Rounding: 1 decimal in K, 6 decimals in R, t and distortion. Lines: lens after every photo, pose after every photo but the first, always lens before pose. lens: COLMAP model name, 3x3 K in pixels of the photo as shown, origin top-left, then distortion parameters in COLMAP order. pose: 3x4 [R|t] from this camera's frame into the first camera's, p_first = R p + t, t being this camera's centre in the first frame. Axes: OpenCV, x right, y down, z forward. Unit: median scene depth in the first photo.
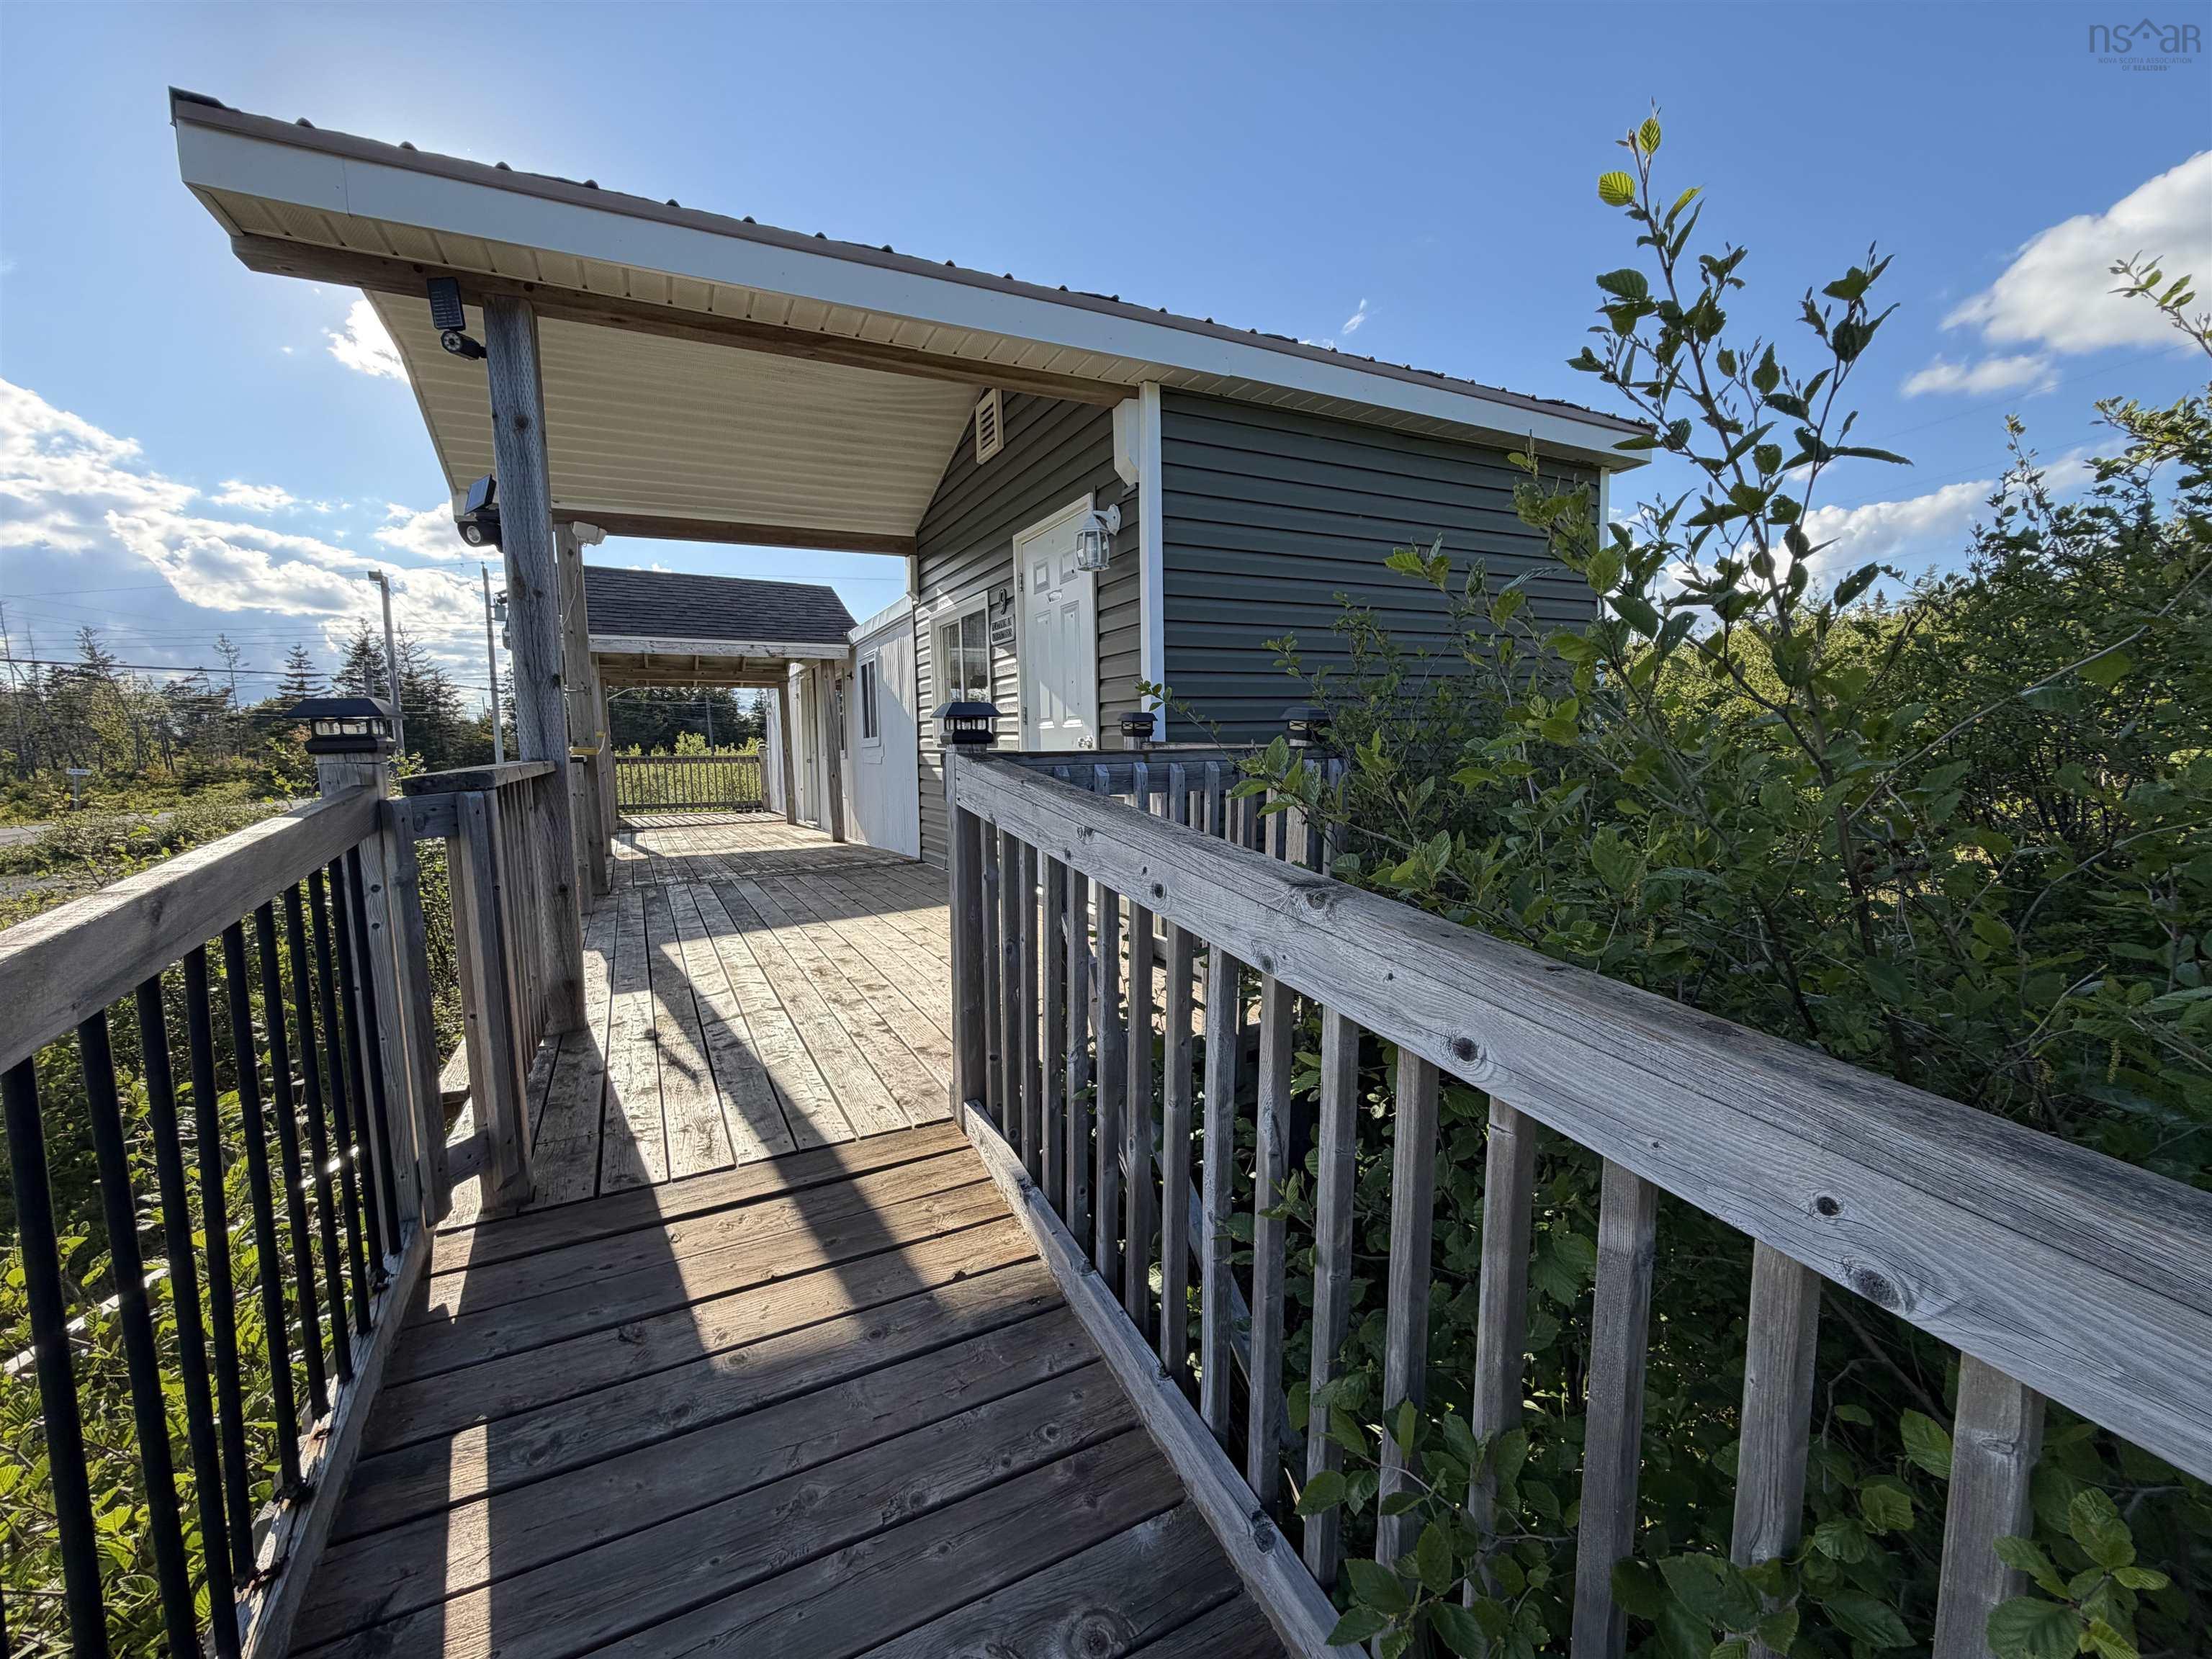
lens RADIAL K [[890.0, 0, 1114.2], [0, 890.0, 820.1], [0, 0, 1]] dist [0.000693, 0.000054]
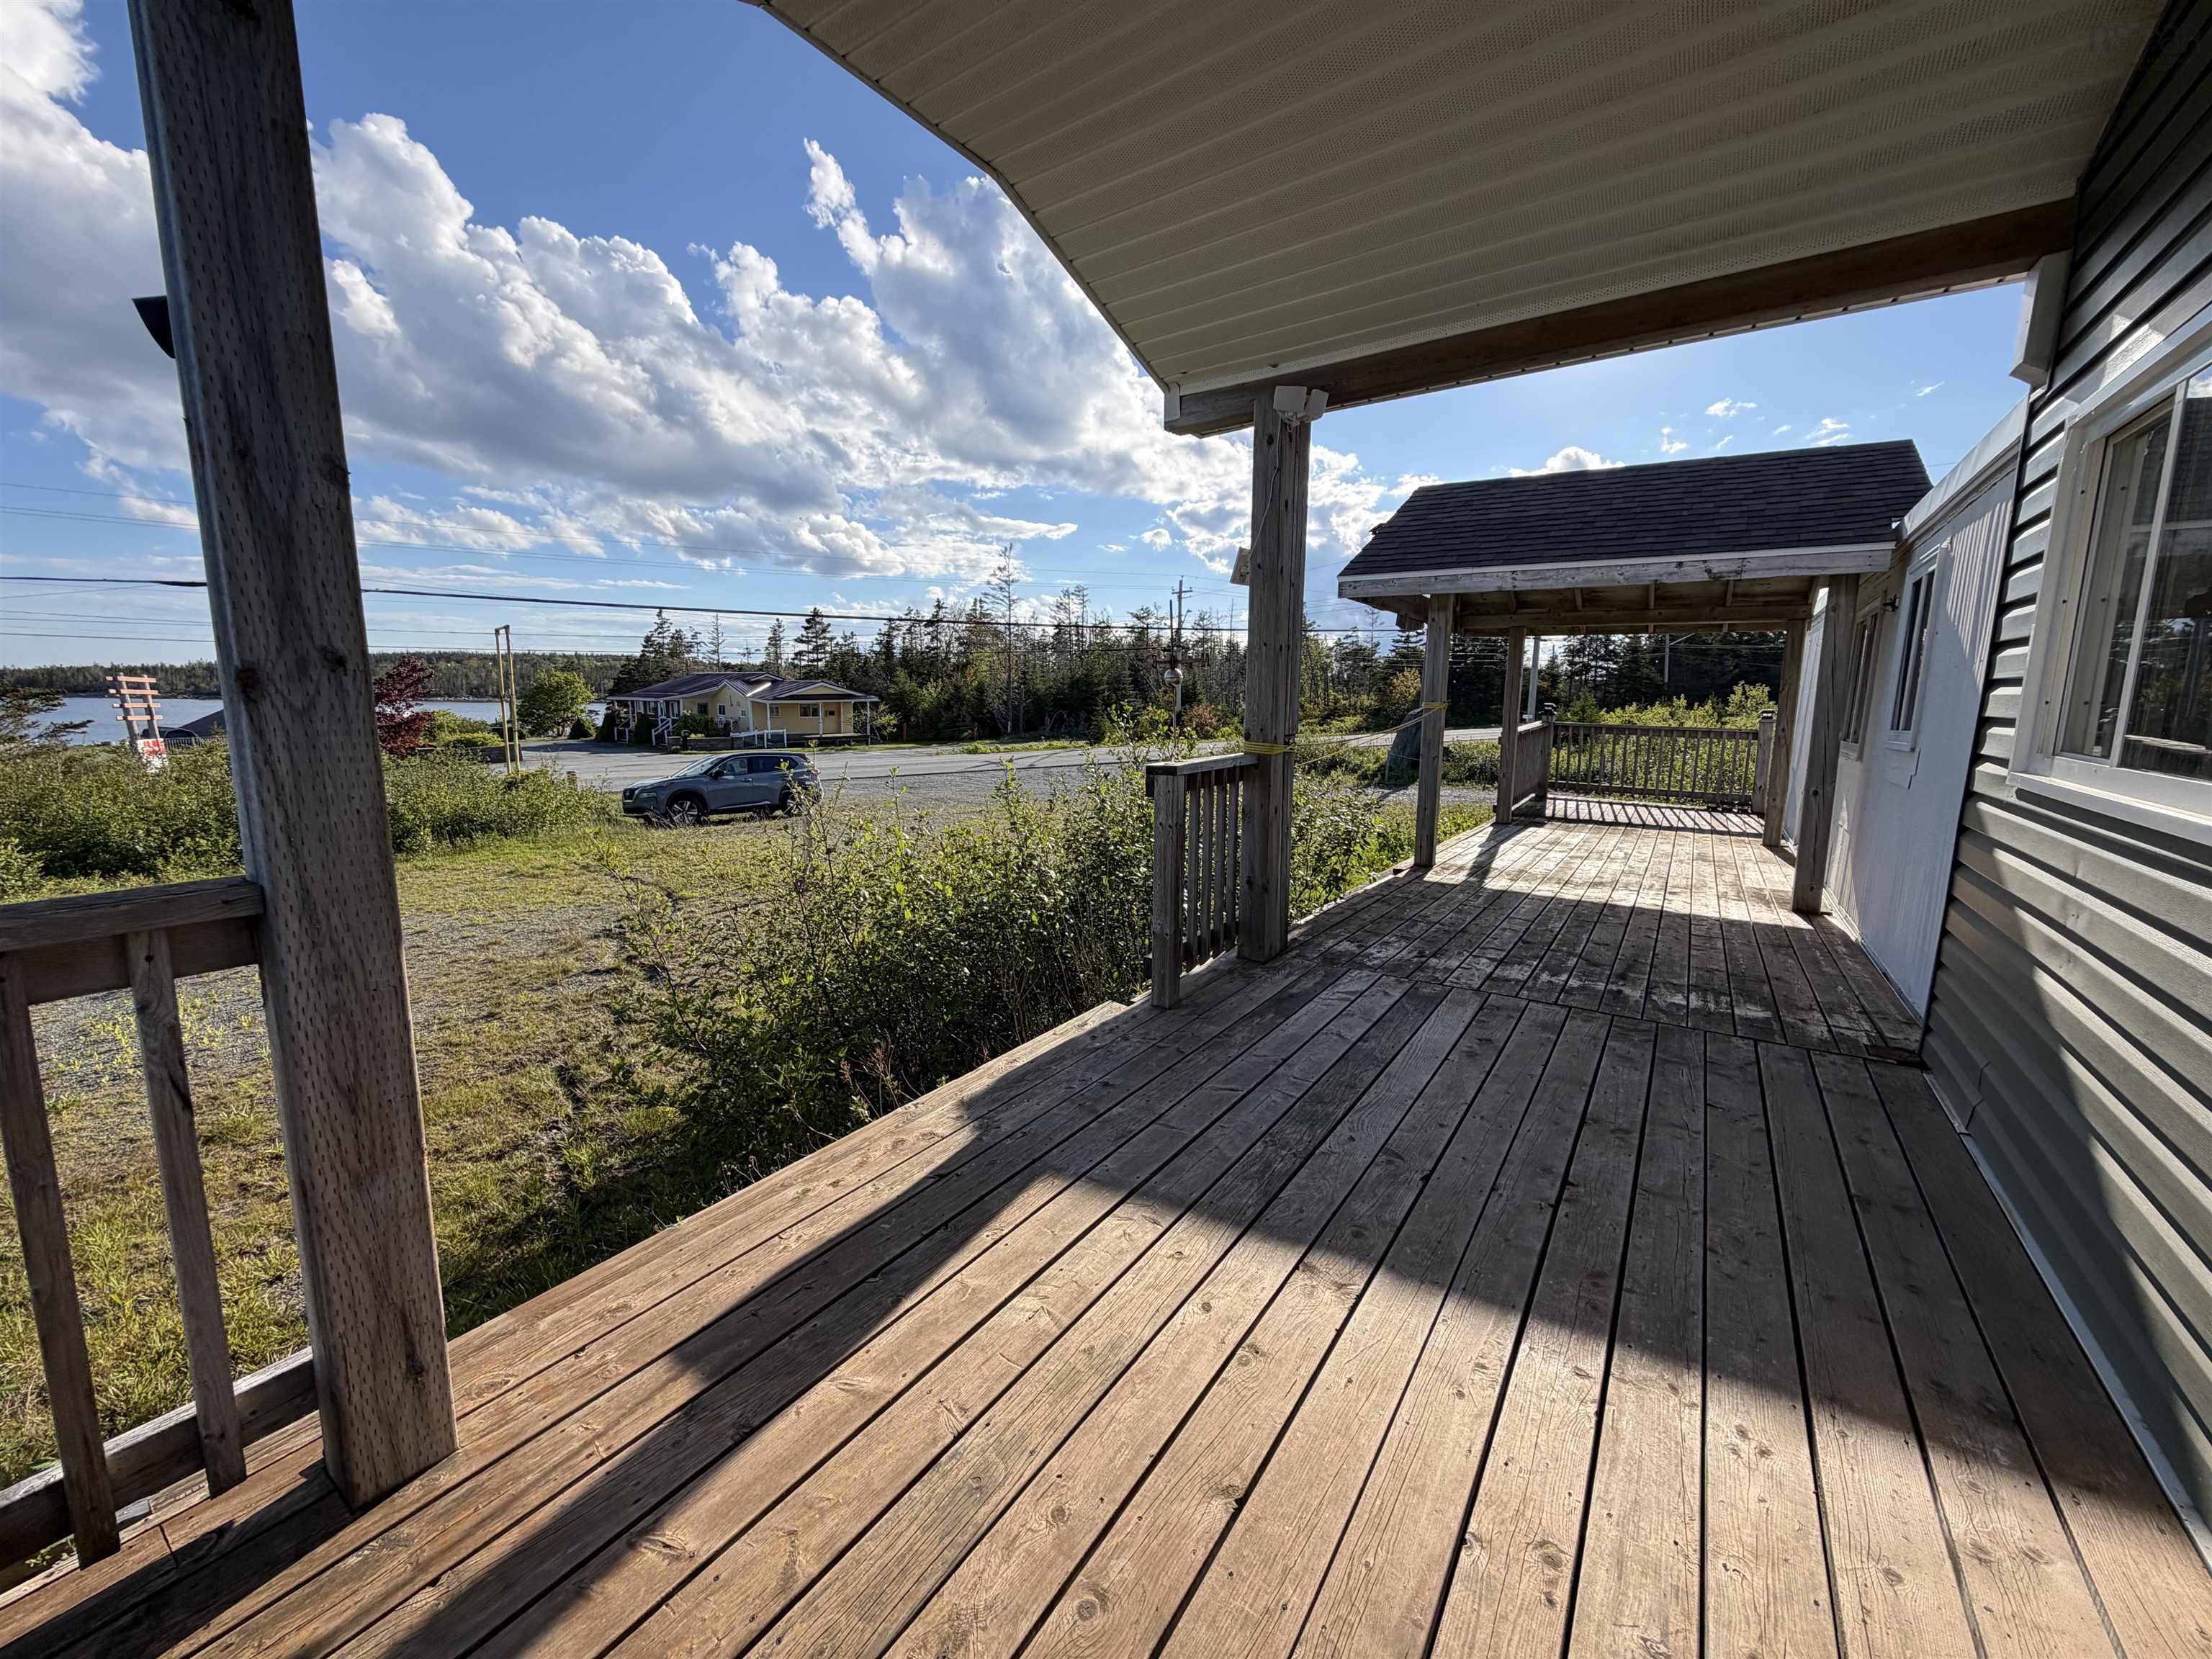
lens RADIAL K [[883.6, 0, 1102.2], [0, 883.6, 828.0], [0, 0, 1]] dist [0.000106, 0.000134]
pose [[0.456721, 0.159333, -0.875225, -0.036642], [-0.096146, 0.986908, 0.129493, -0.054503], [0.884399, 0.025007, 0.466061, 0.347512]]
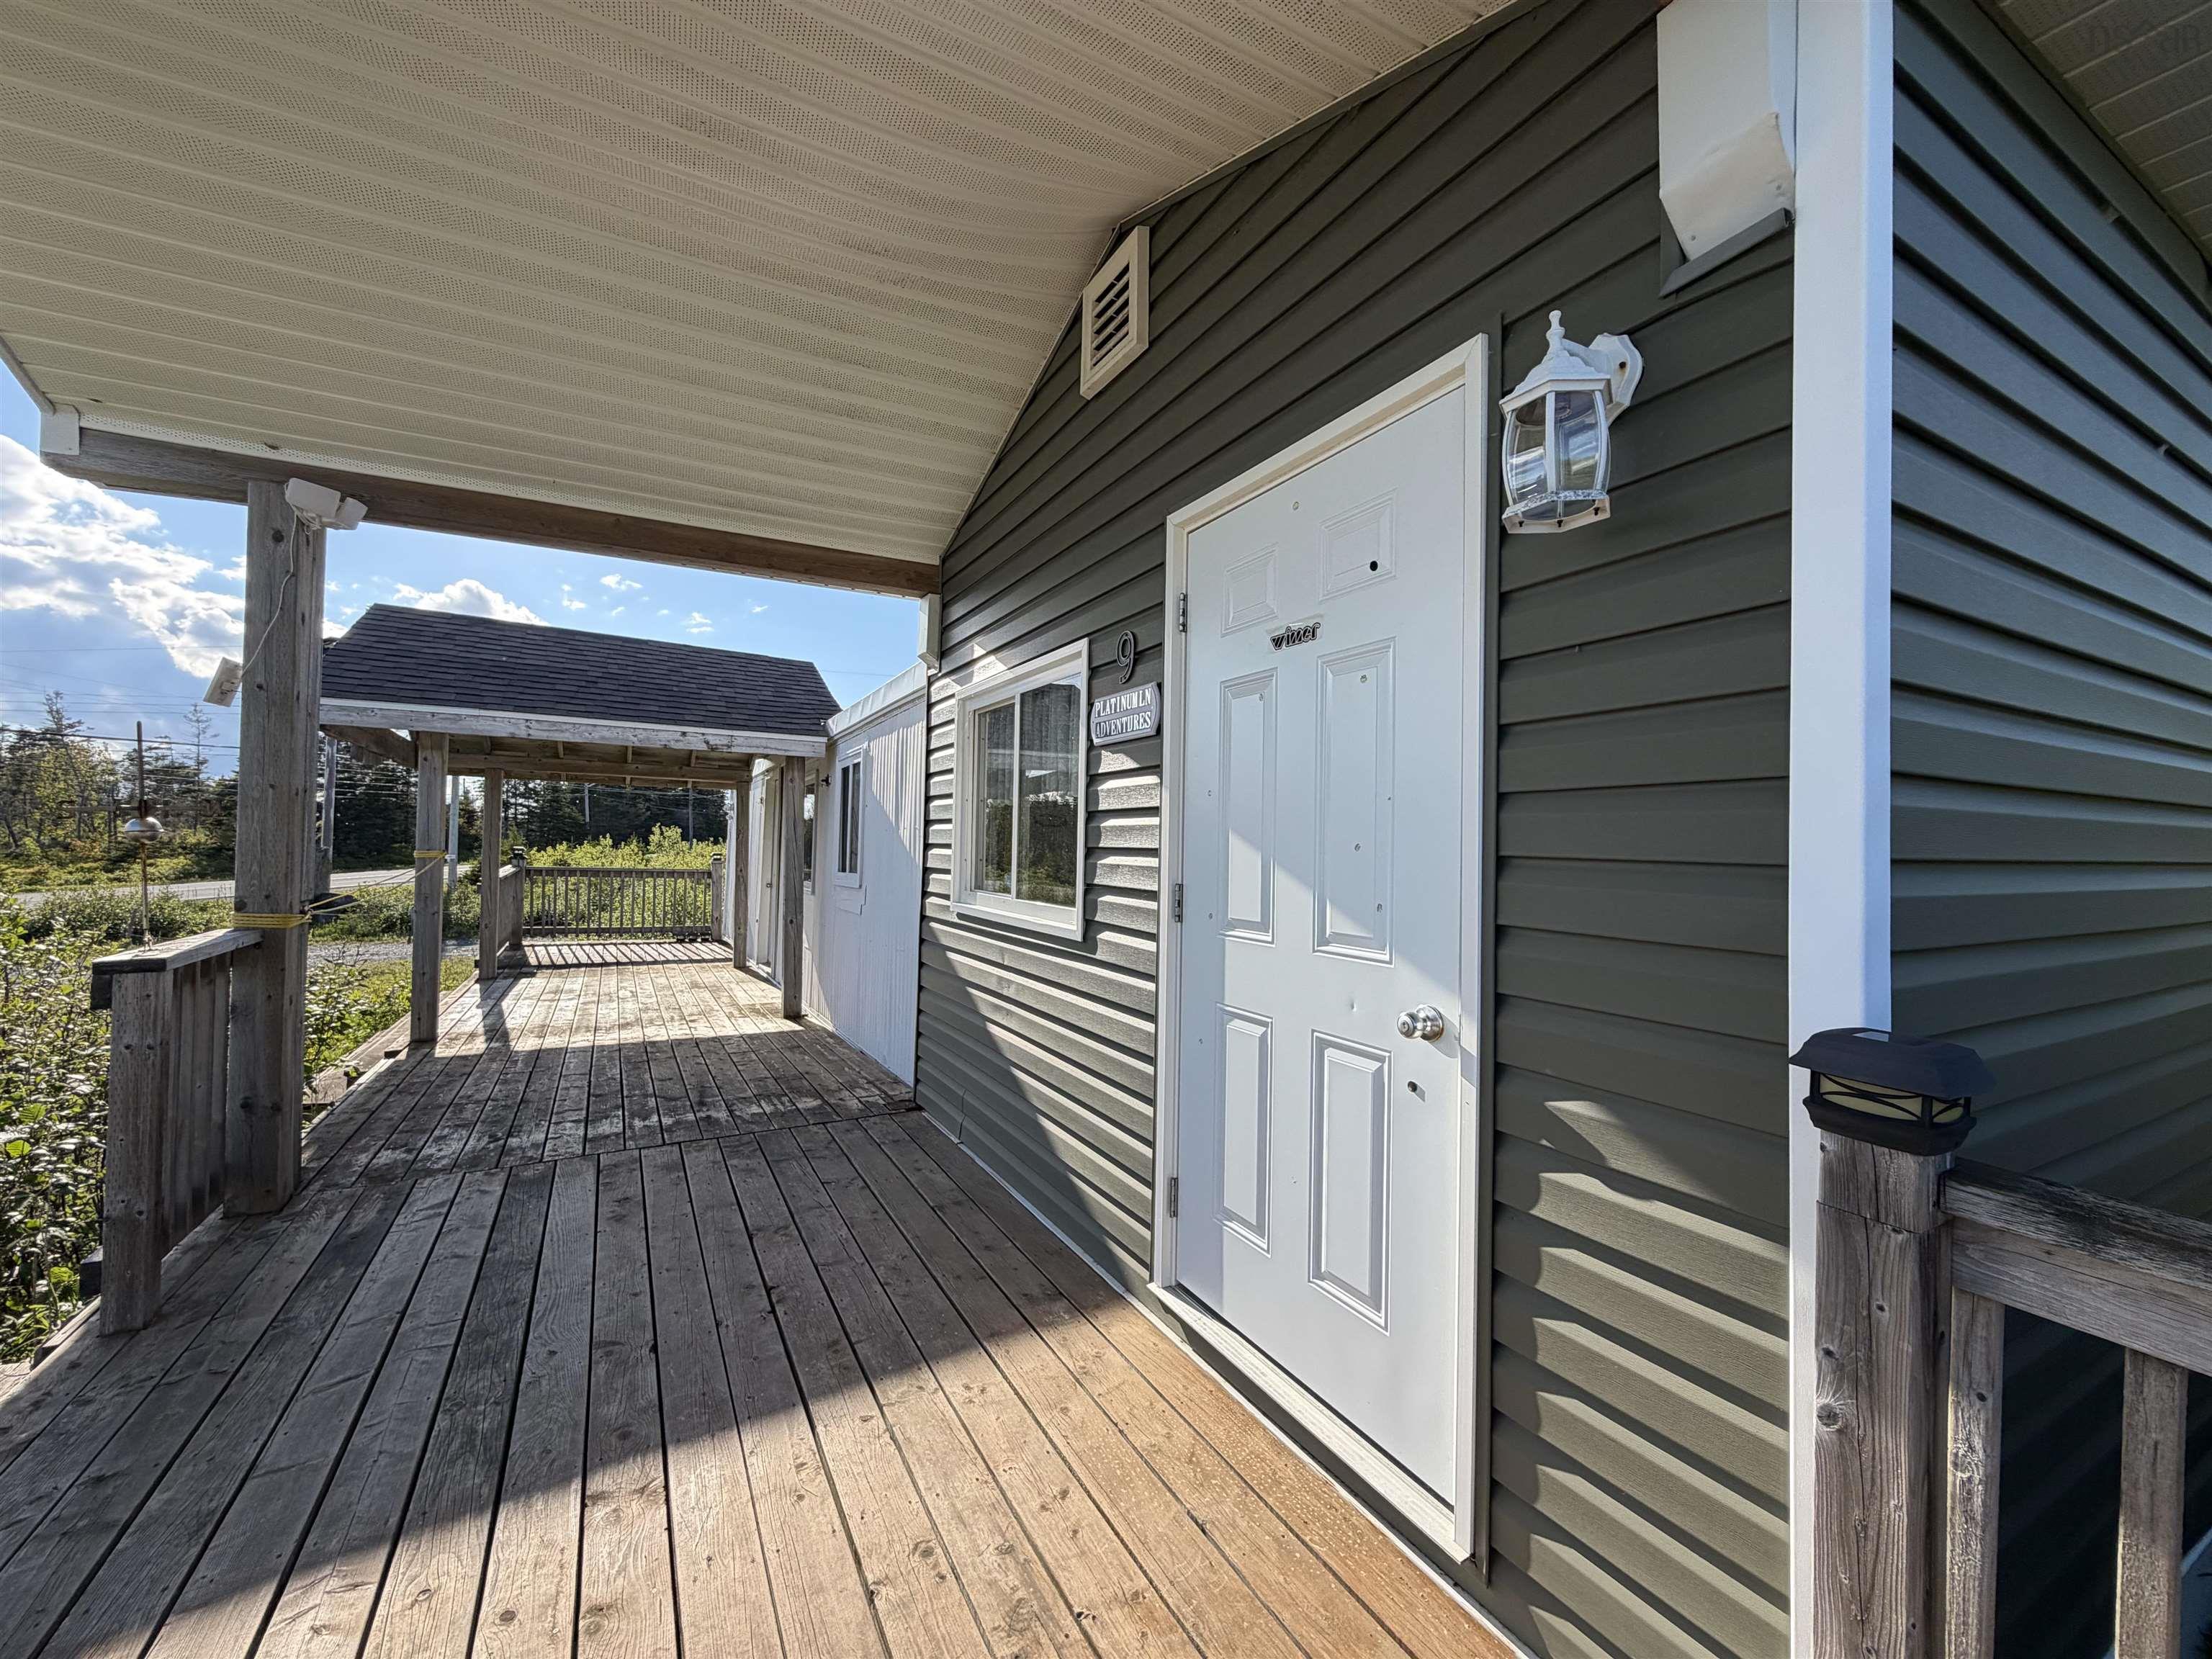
lens RADIAL K [[883.6, 0, 1102.2], [0, 883.6, 828.0], [0, 0, 1]] dist [0.000106, 0.000134]
pose [[0.999165, 0.040823, 0.001593, -0.074263], [-0.040416, 0.993382, -0.107510, -0.055837], [-0.005971, 0.107356, 0.994203, 0.292719]]
